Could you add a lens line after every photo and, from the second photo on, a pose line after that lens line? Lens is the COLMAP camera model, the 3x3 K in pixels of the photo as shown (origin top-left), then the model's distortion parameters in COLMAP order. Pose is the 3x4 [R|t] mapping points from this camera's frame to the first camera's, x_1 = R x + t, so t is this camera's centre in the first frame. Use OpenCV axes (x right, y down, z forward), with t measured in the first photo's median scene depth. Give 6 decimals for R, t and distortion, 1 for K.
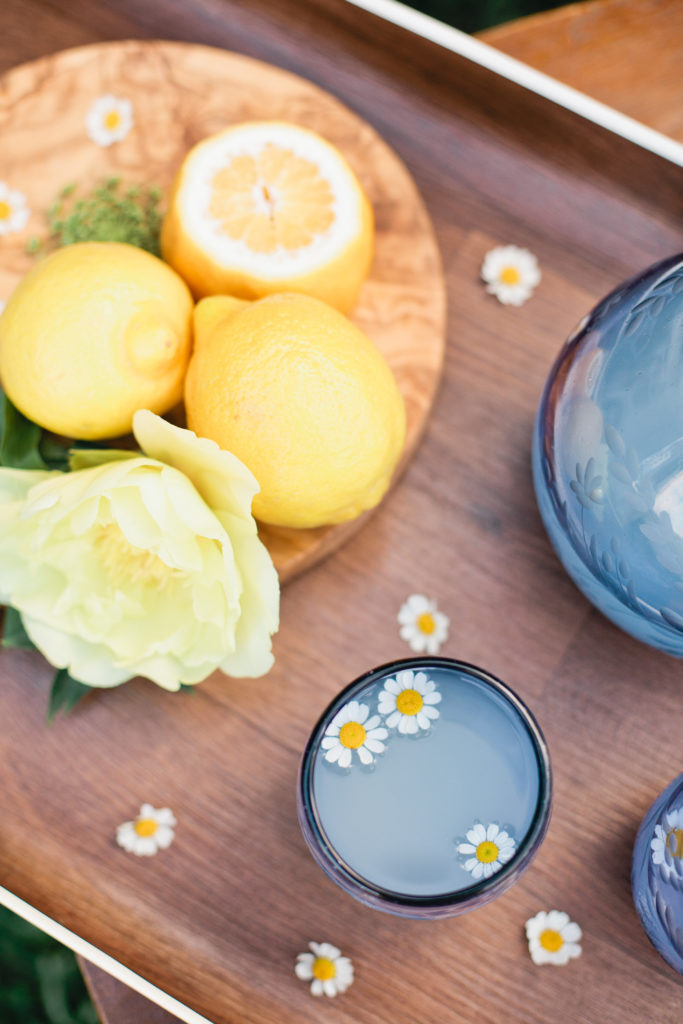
lens RADIAL K [[1703.1, 0, 341.5], [0, 1703.1, 512.0], [0, 0, 1]] dist [-0.039161, -0.012030]
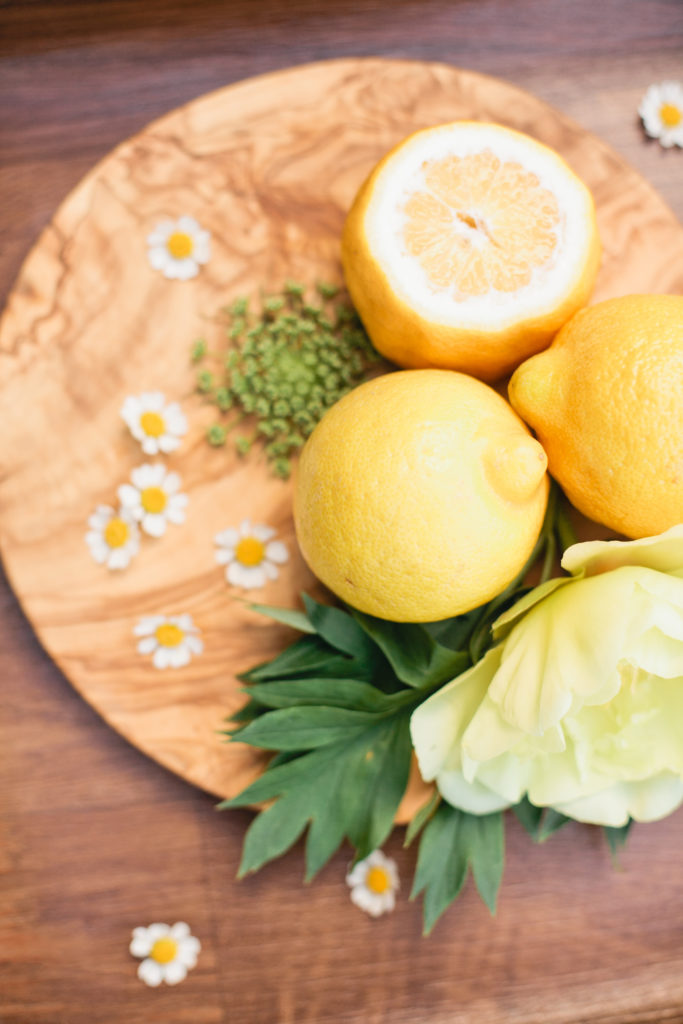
lens RADIAL K [[1703.1, 0, 341.5], [0, 1703.1, 512.0], [0, 0, 1]] dist [-0.039161, -0.012030]
pose [[0.771753, -0.622564, 0.129657, -0.258926], [0.577262, 0.771379, 0.267848, -0.306009], [-0.266767, -0.131867, 0.954697, 0.213798]]
